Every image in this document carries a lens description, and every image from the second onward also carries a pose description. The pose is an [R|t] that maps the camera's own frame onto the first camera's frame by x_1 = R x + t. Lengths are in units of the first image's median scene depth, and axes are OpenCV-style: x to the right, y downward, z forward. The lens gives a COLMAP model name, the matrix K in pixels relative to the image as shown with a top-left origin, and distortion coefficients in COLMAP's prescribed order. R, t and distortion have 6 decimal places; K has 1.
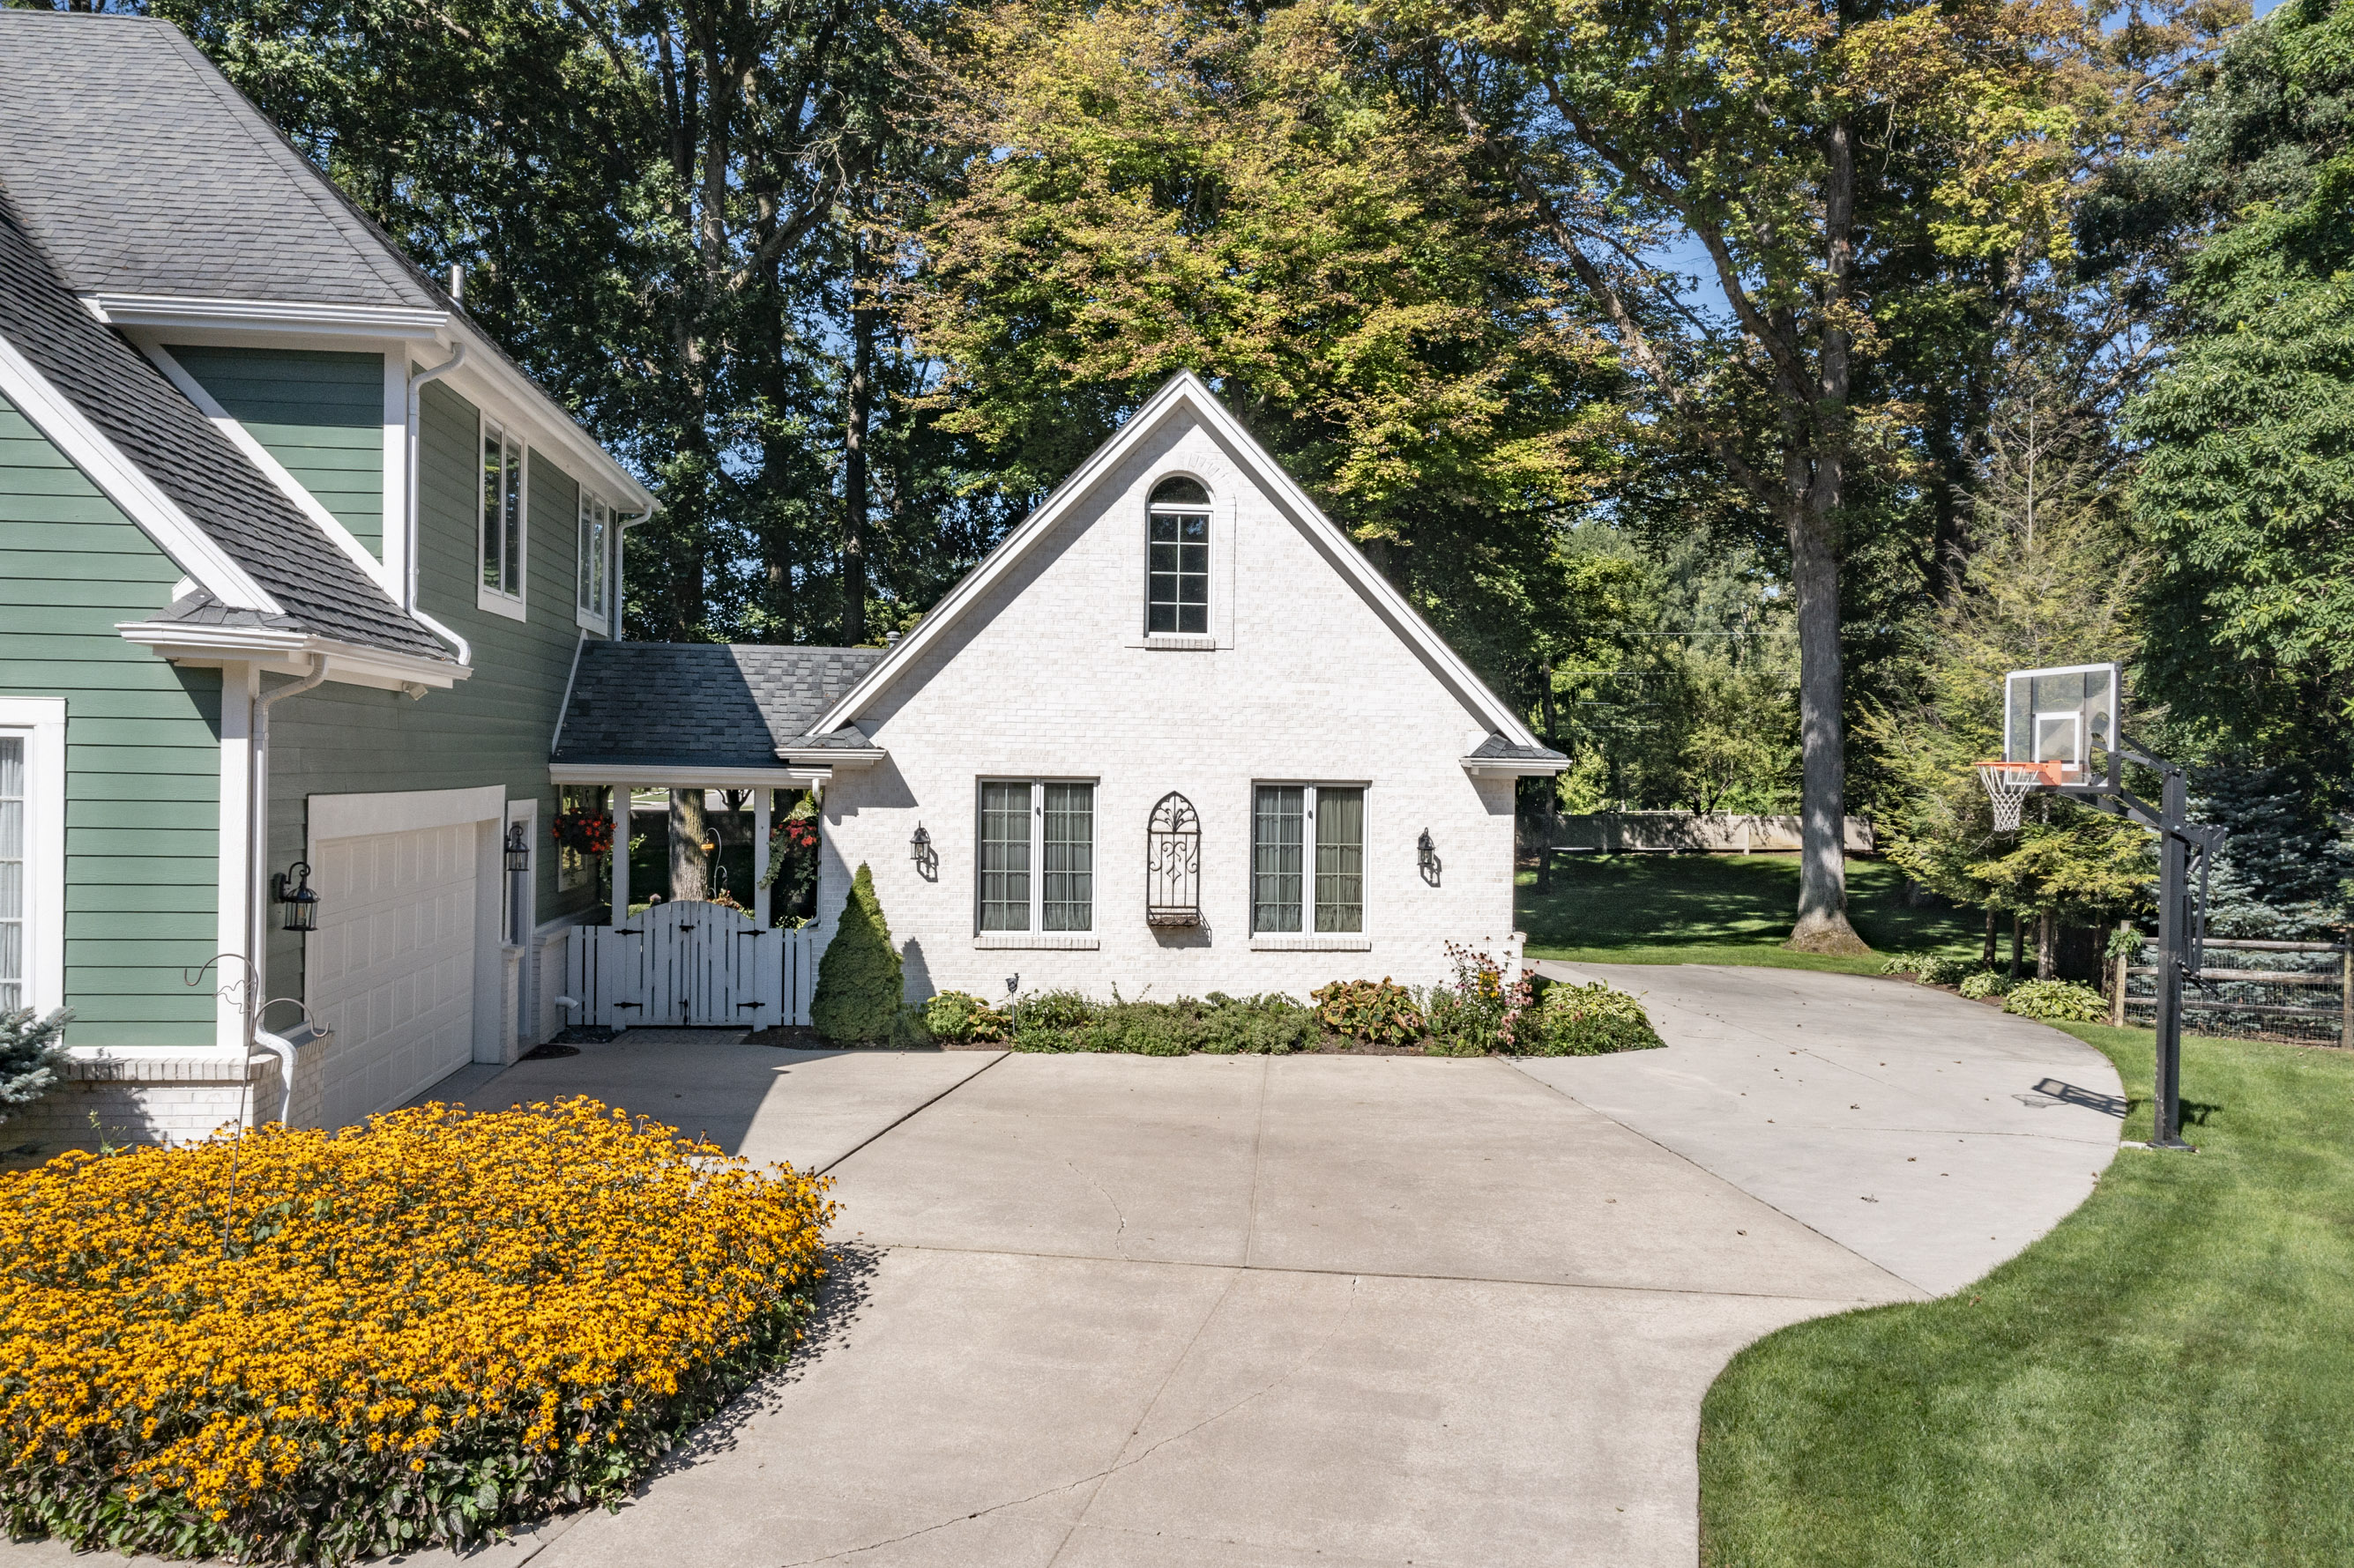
lens RADIAL K [[1985.2, 0, 1206.1], [0, 1985.2, 828.1], [0, 0, 1]] dist [0.004651, 0.011275]
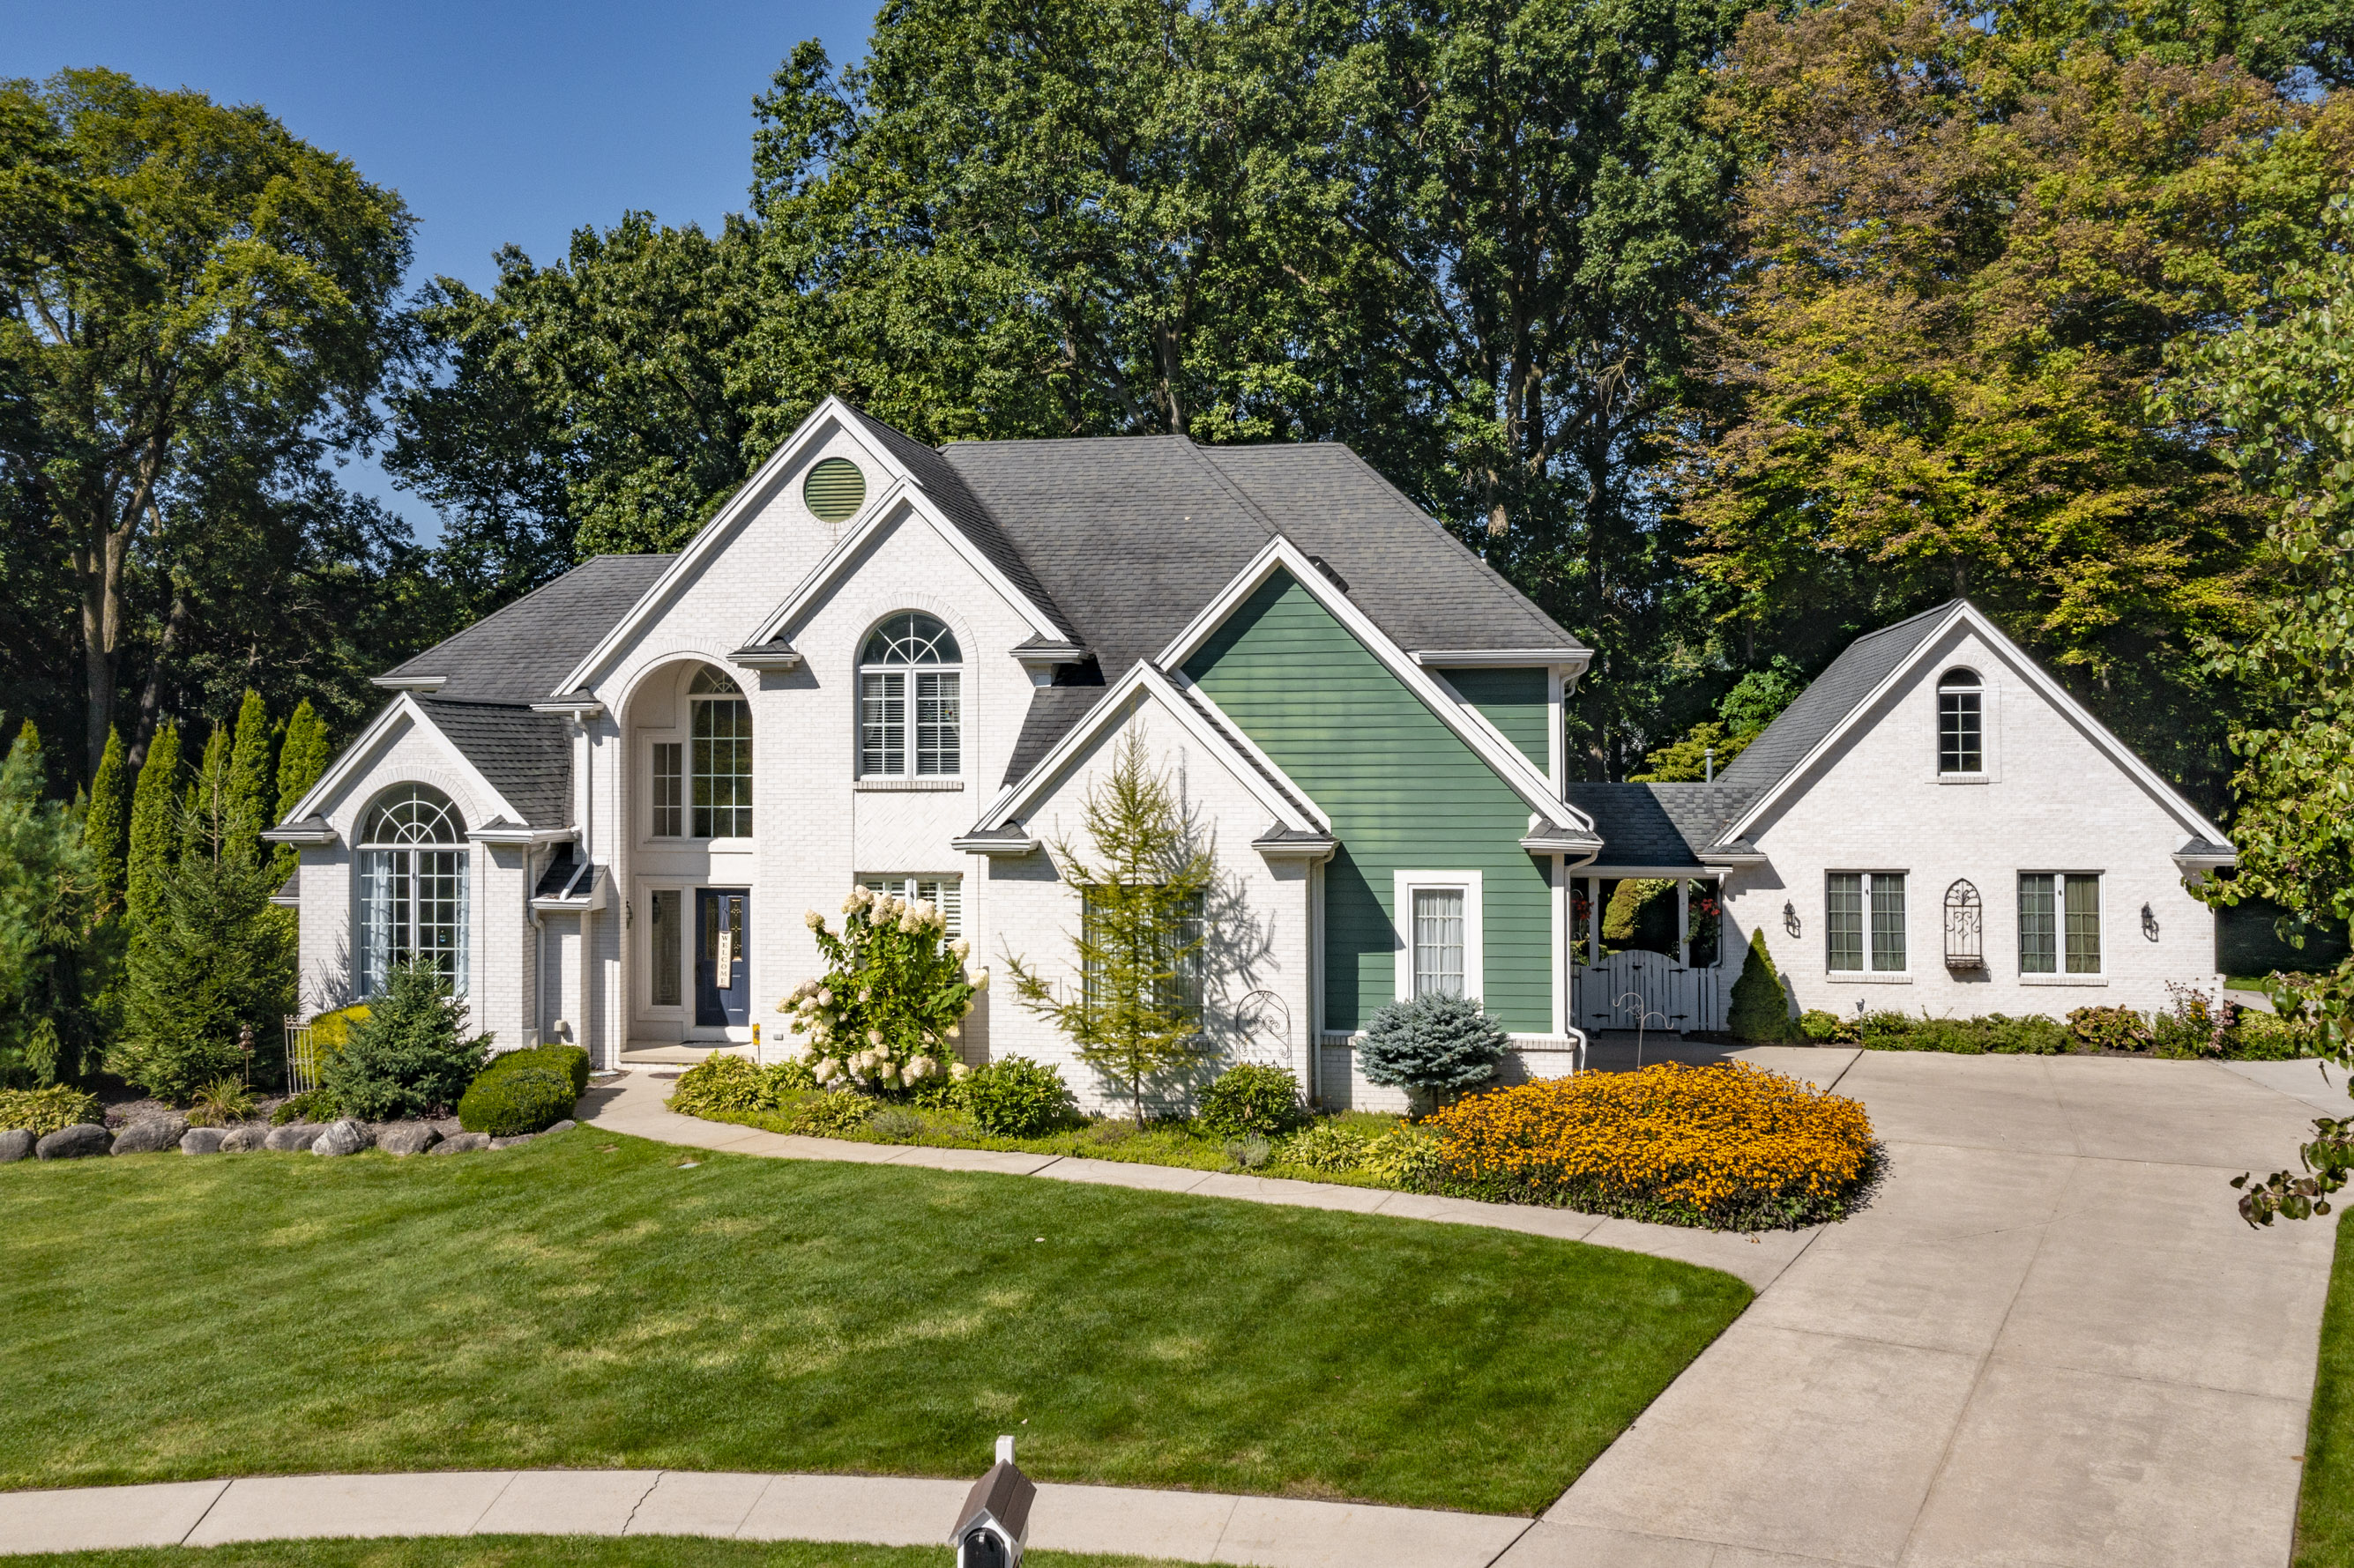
lens RADIAL K [[1985.2, 0, 1222.3], [0, 1985.2, 766.7], [0, 0, 1]] dist [0.004651, 0.011275]
pose [[0.956870, -0.023539, -0.289562, -0.115329], [0.012488, 0.999123, -0.039954, -0.050151], [0.290249, 0.034615, 0.956325, -0.604780]]
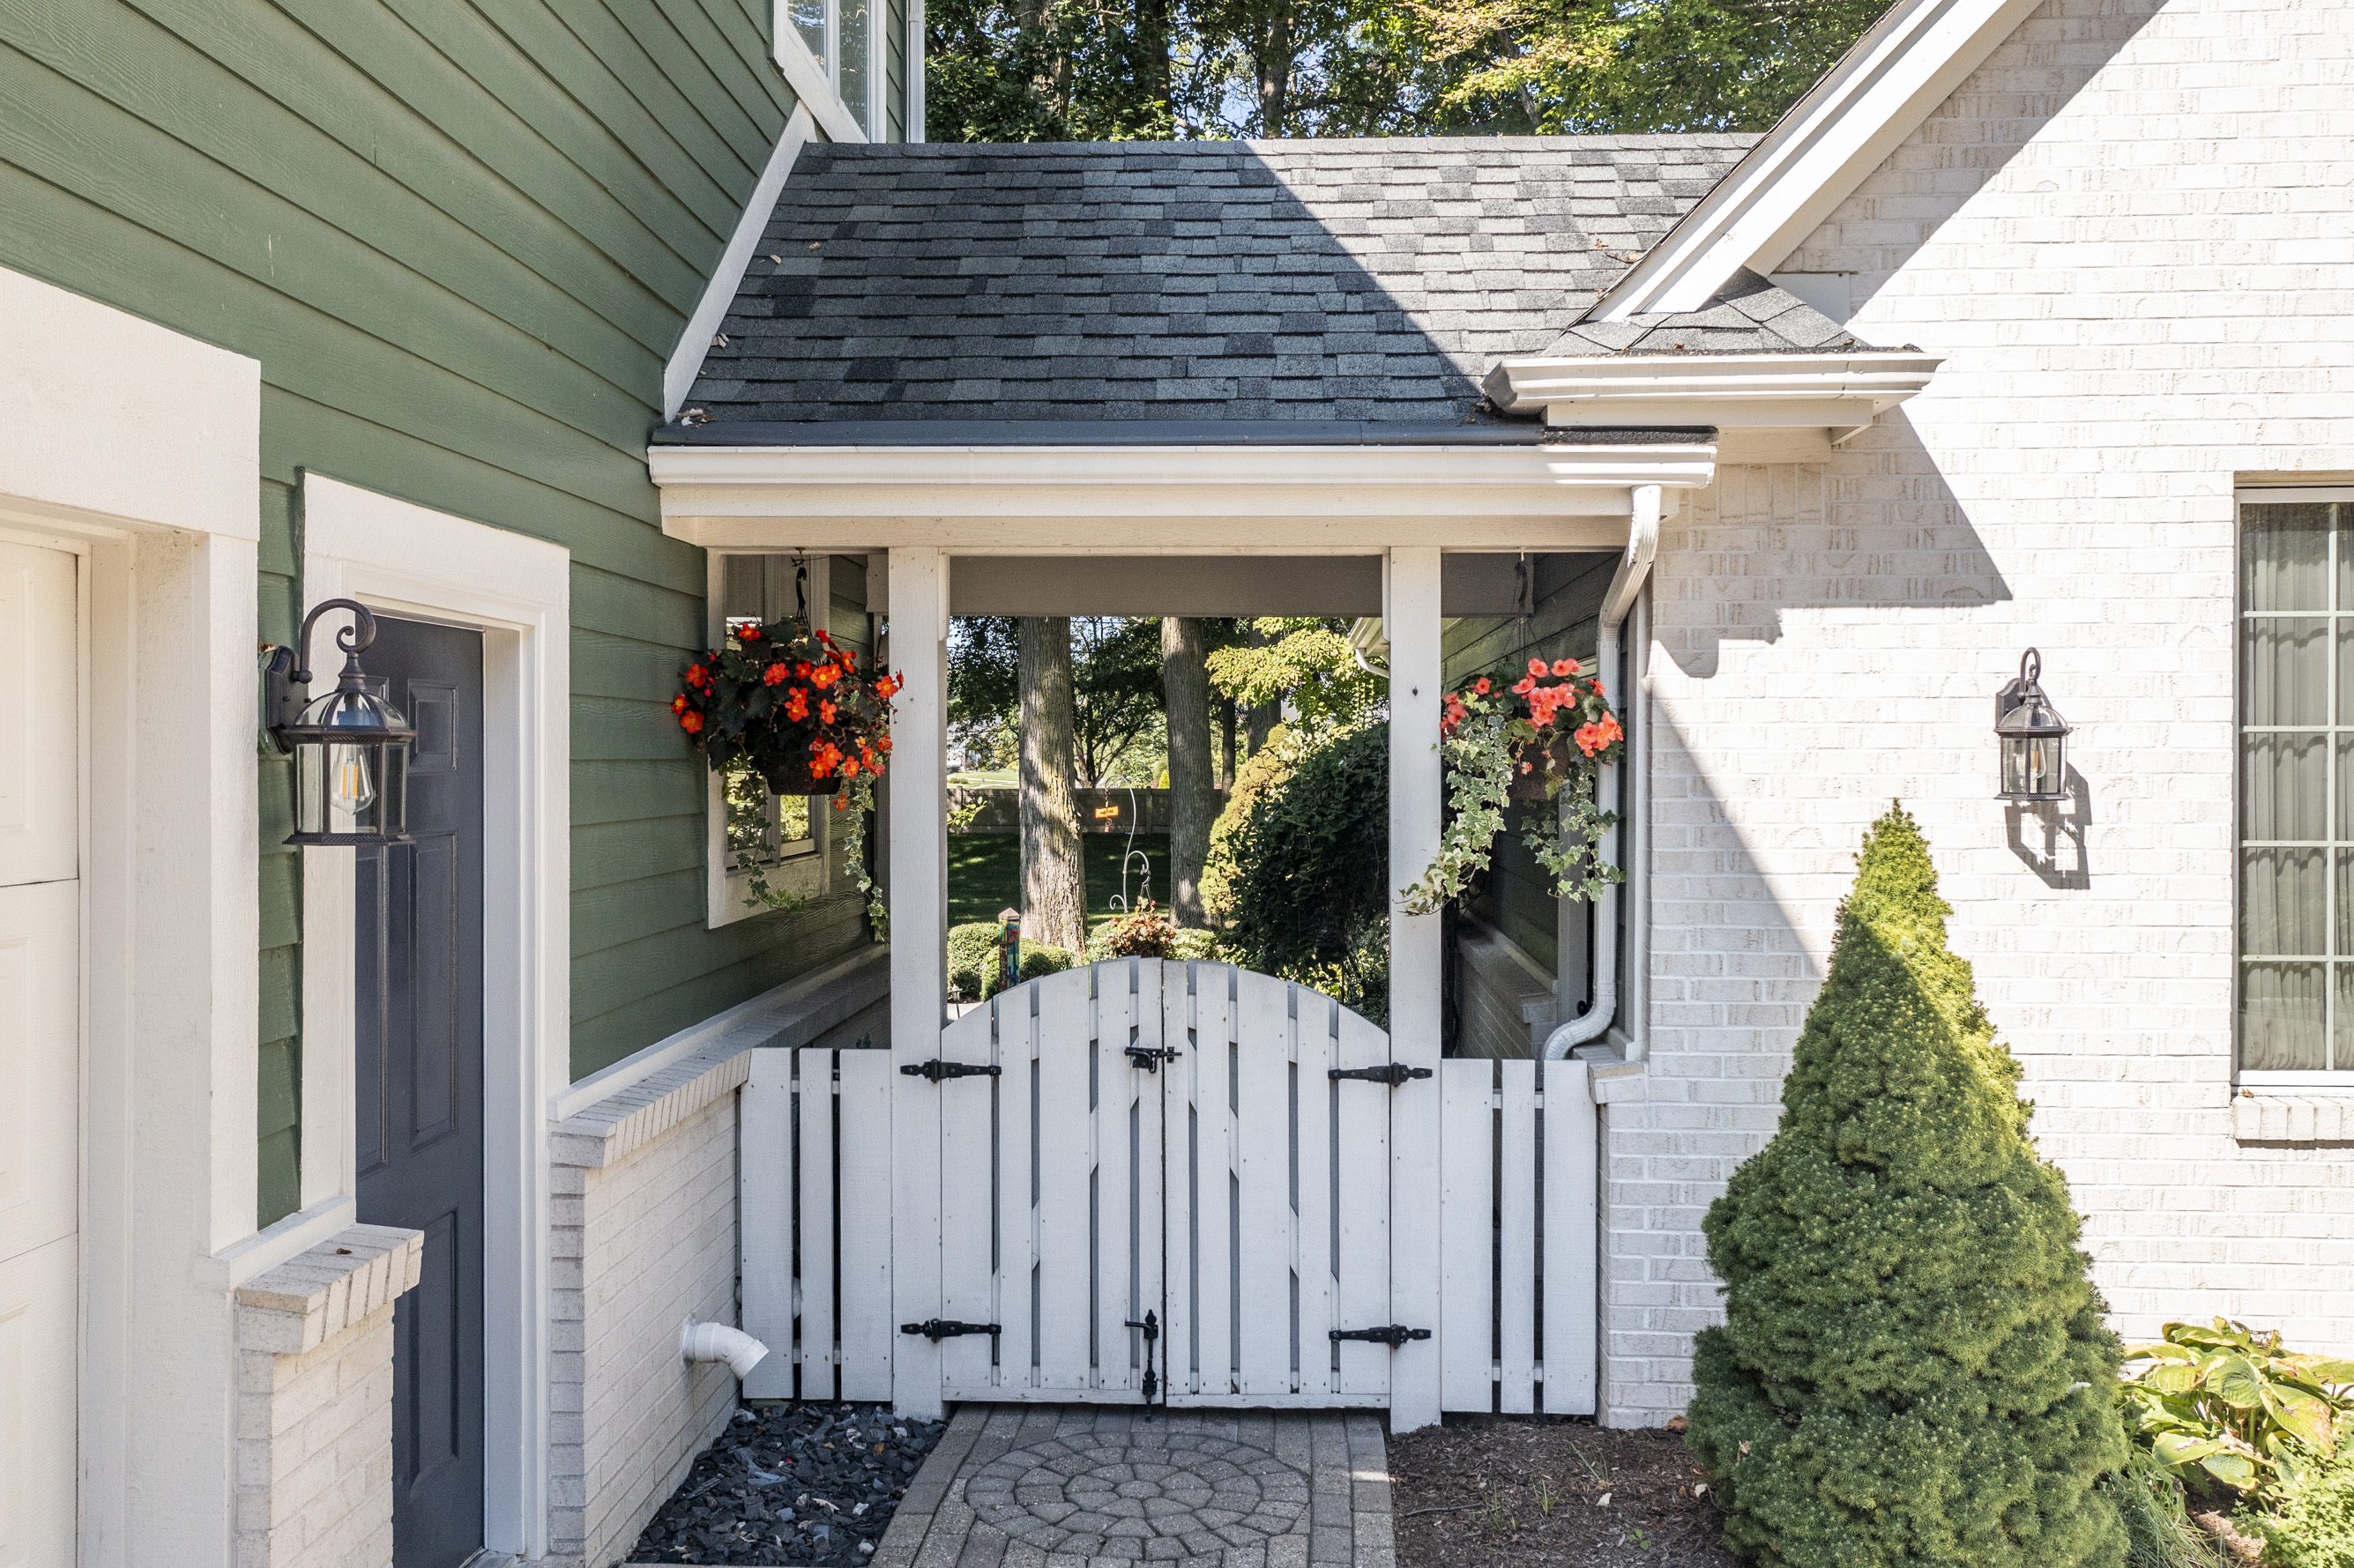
lens RADIAL K [[1985.2, 0, 1185.0], [0, 1985.2, 795.7], [0, 0, 1]] dist [0.004651, 0.011275]
pose [[0.984641, -0.012814, -0.174120, -0.206786], [0.009995, 0.999805, -0.017058, 0.018486], [0.174305, 0.015055, 0.984577, 0.722368]]
